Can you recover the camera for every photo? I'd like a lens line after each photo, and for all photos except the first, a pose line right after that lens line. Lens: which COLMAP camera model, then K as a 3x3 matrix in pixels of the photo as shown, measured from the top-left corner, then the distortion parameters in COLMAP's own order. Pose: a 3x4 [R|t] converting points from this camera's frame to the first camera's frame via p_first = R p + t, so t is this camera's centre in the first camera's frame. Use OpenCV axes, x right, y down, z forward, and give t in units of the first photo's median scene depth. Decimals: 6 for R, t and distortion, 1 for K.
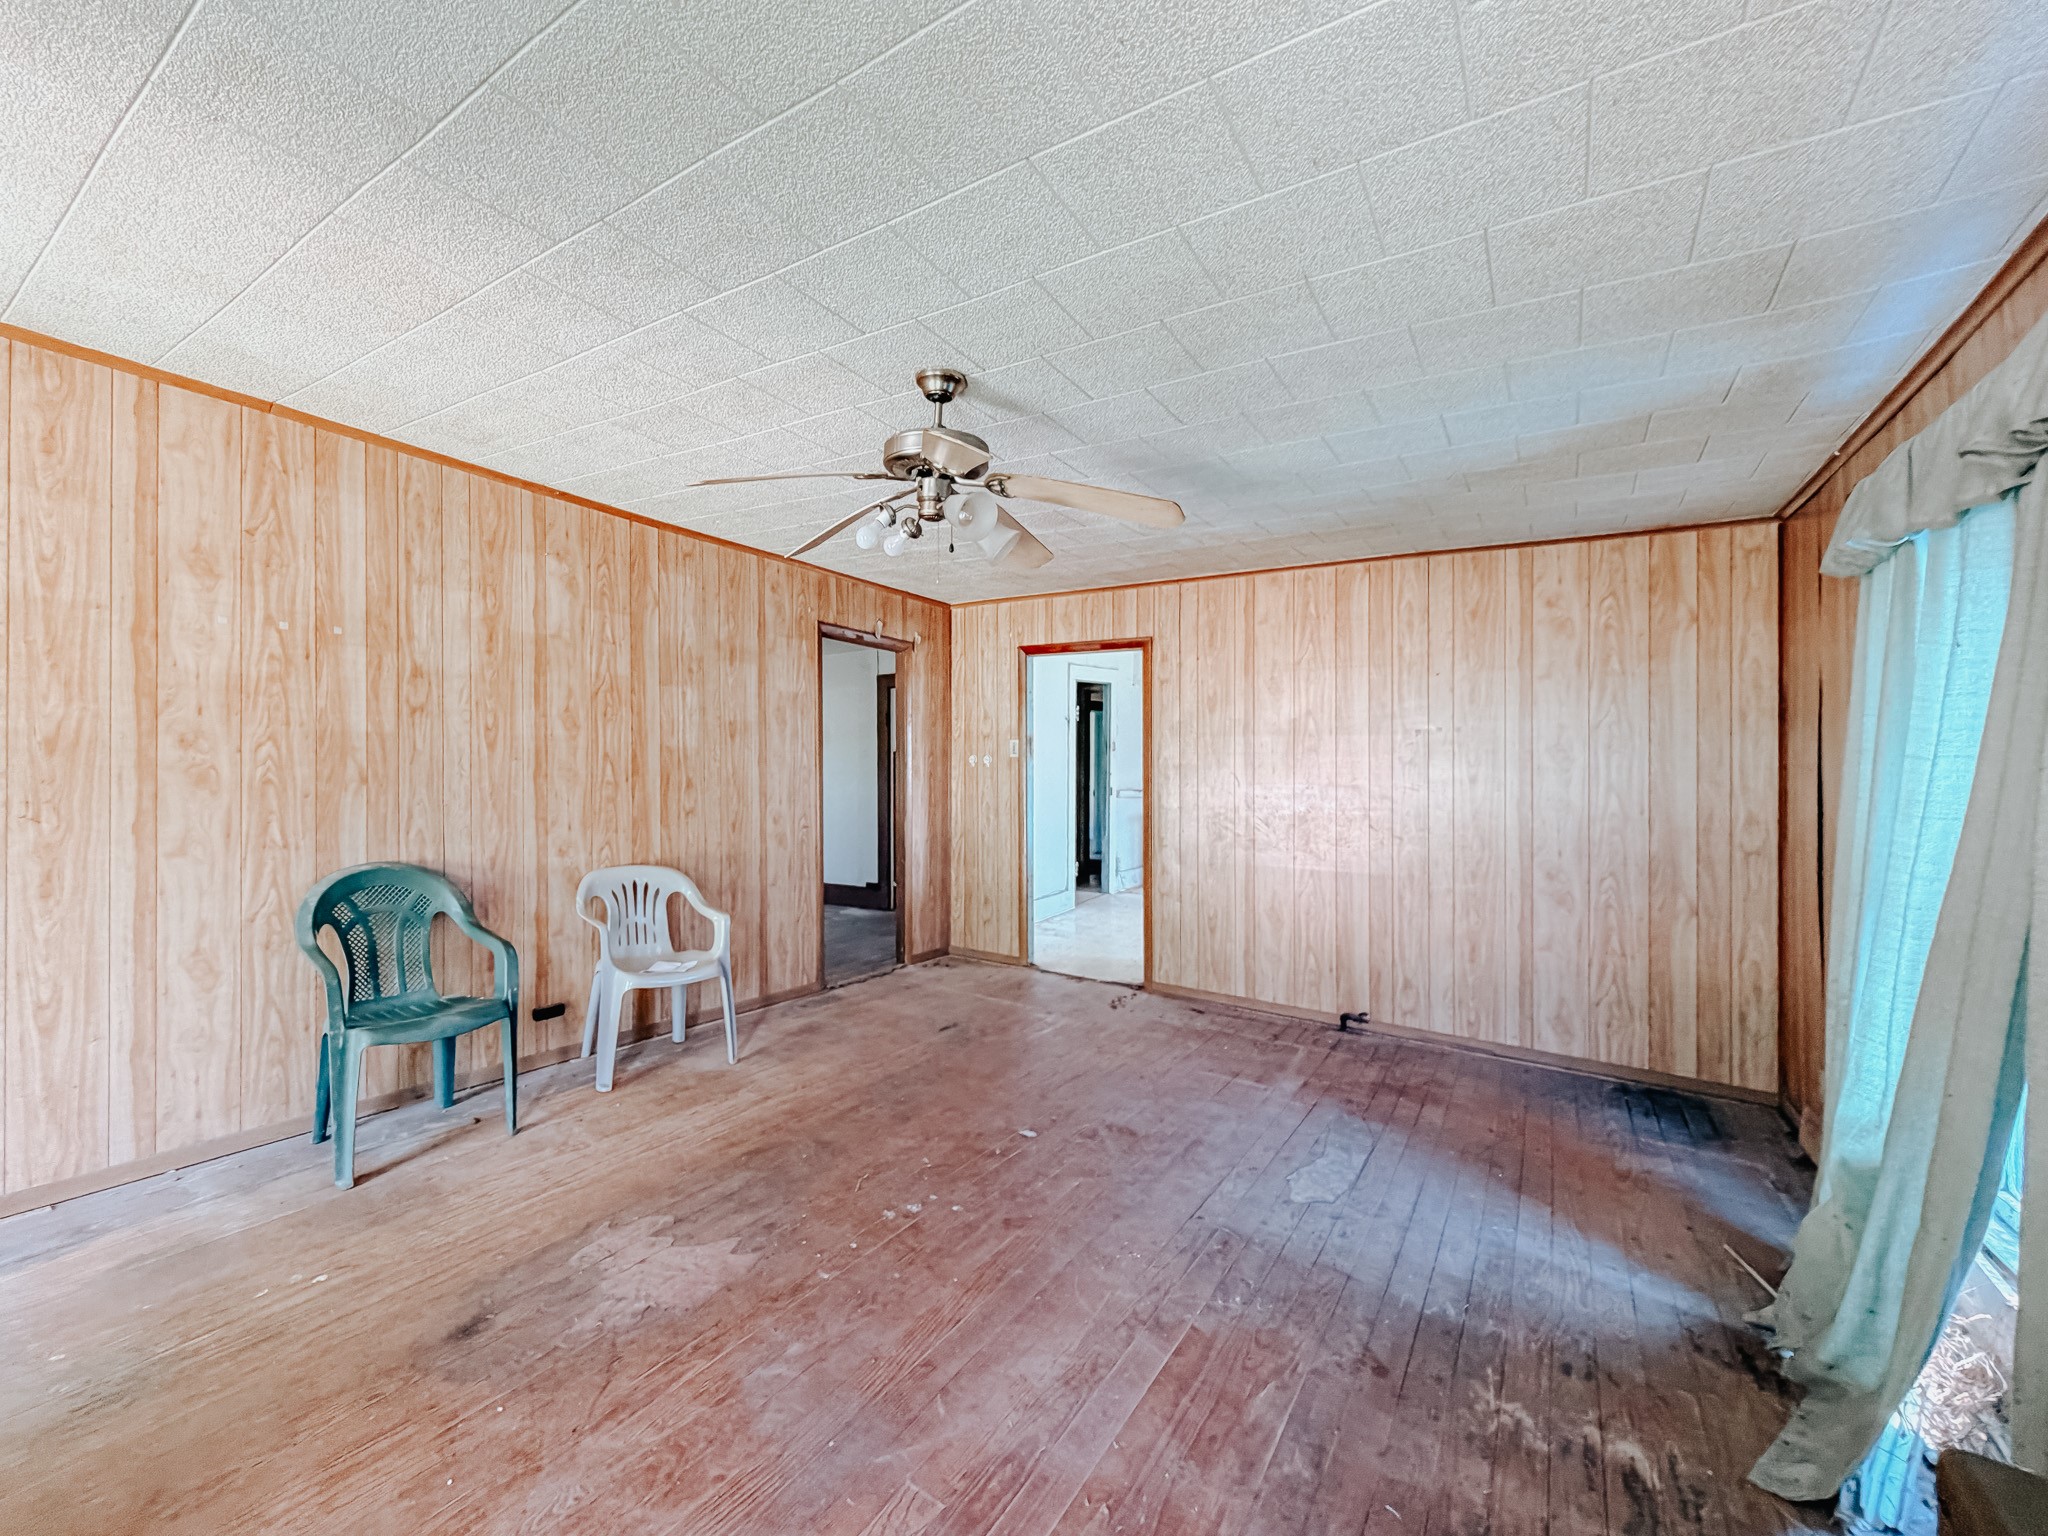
lens RADIAL K [[827.5, 0, 1022.2], [0, 827.5, 771.3], [0, 0, 1]] dist [-0.005680, 0.000021]
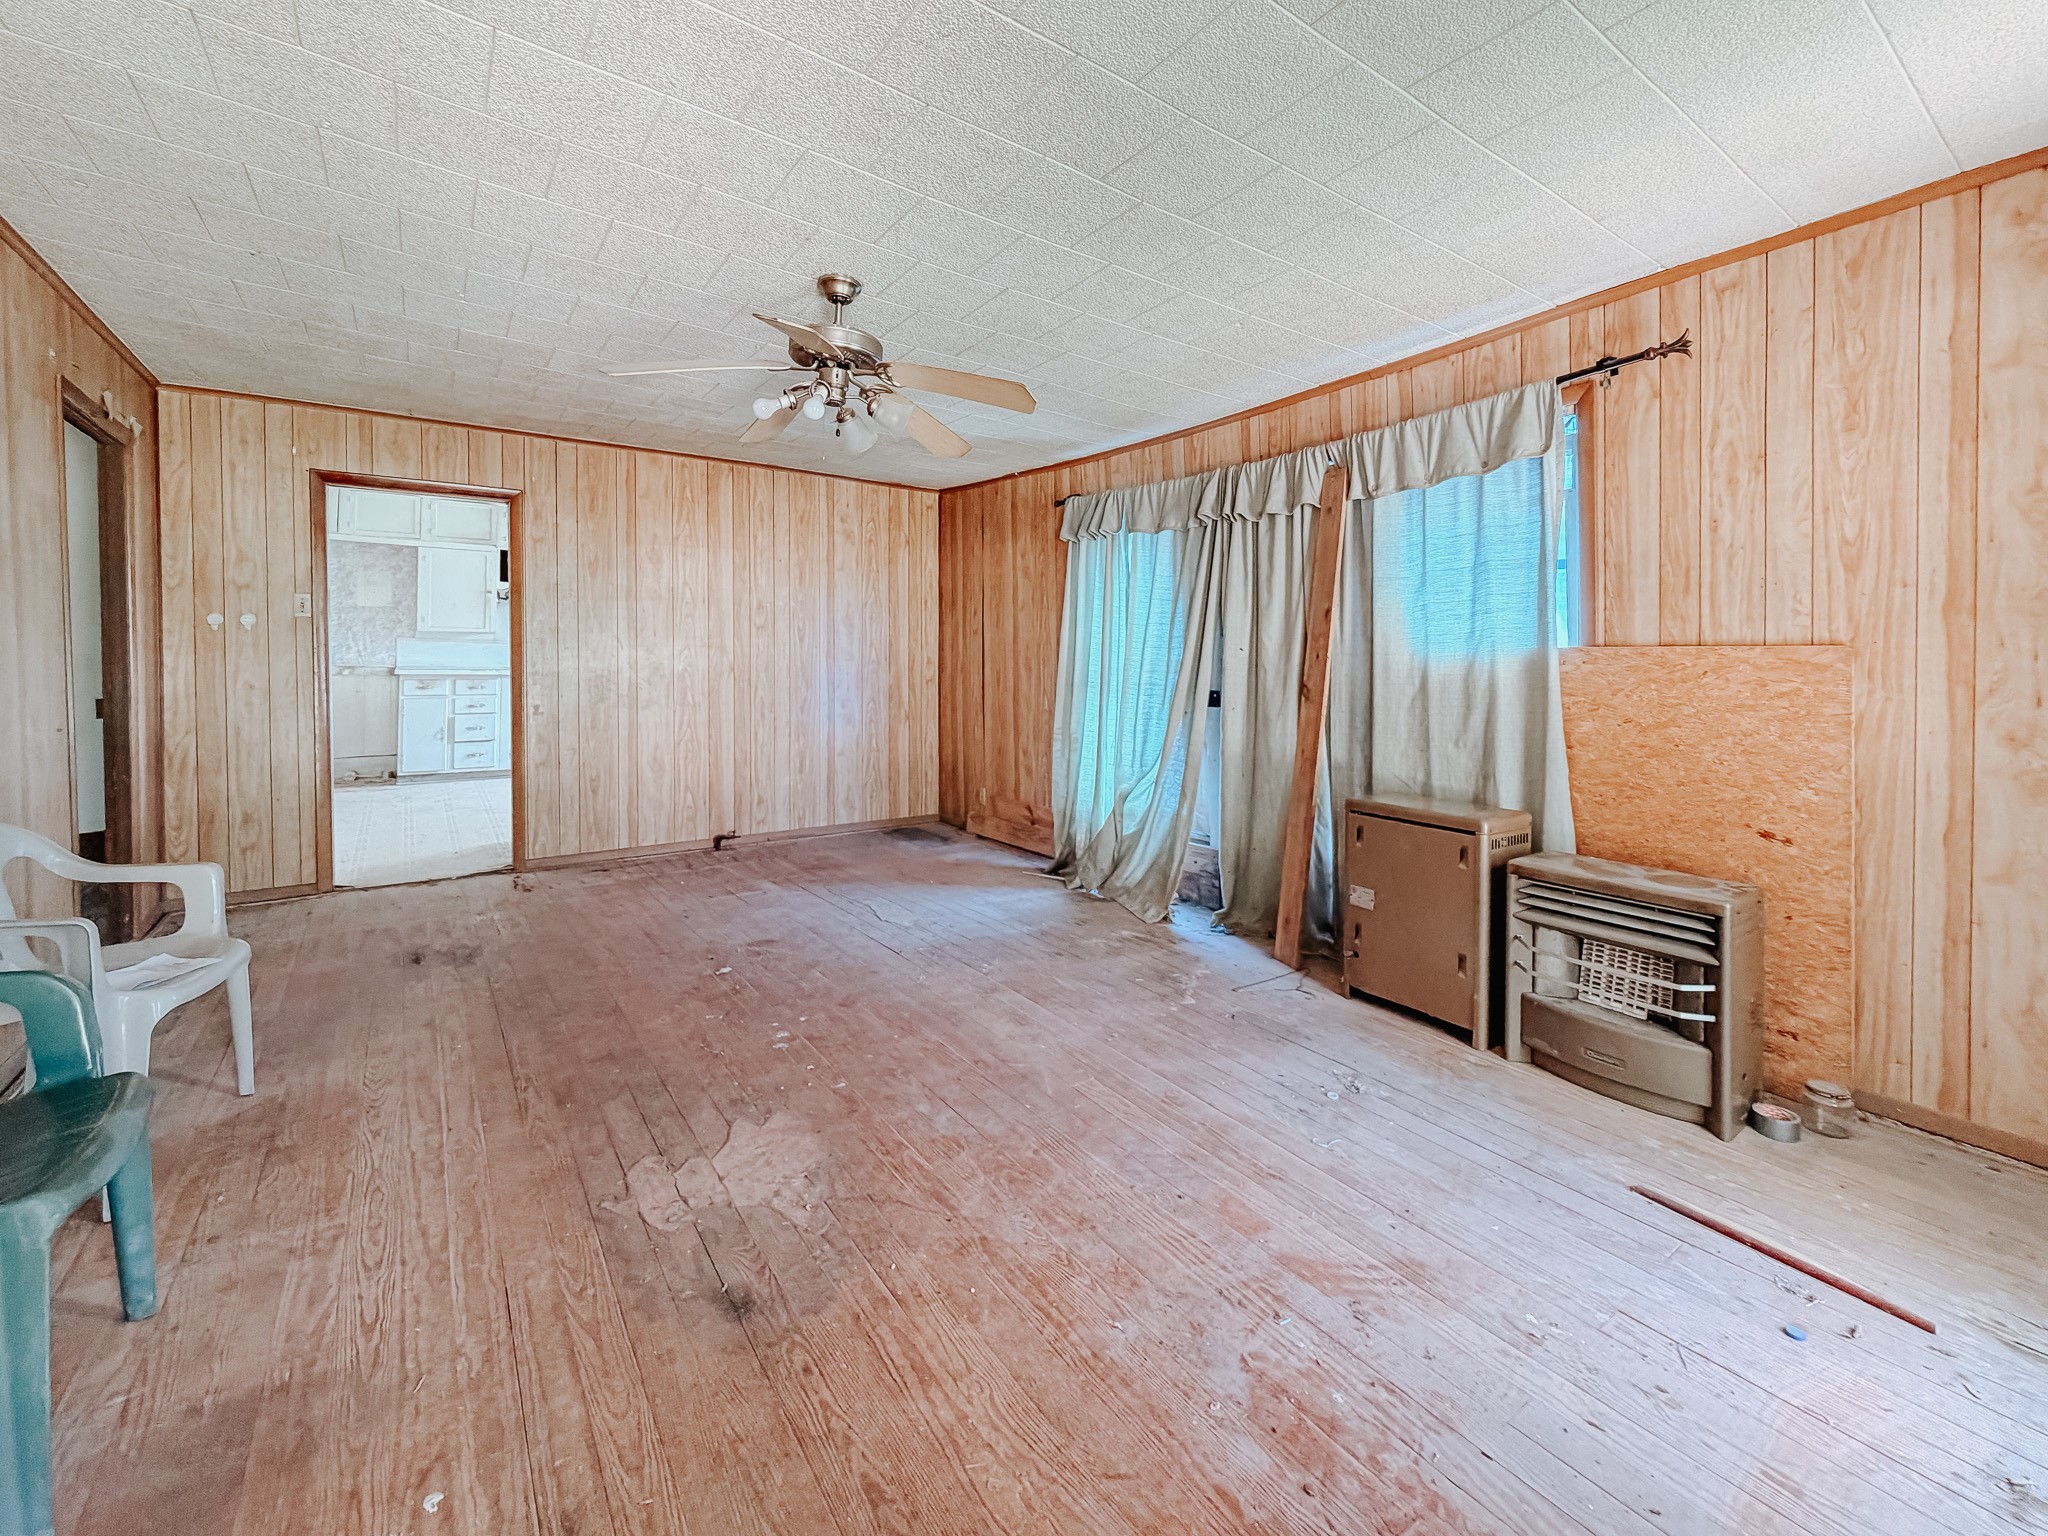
lens RADIAL K [[827.5, 0, 955.7], [0, 827.5, 656.0], [0, 0, 1]] dist [-0.005680, 0.000021]
pose [[0.397626, -0.022526, 0.917271, -0.565875], [0.006462, 0.999743, 0.021750, 0.007302], [-0.917525, -0.002721, 0.397669, 0.203113]]
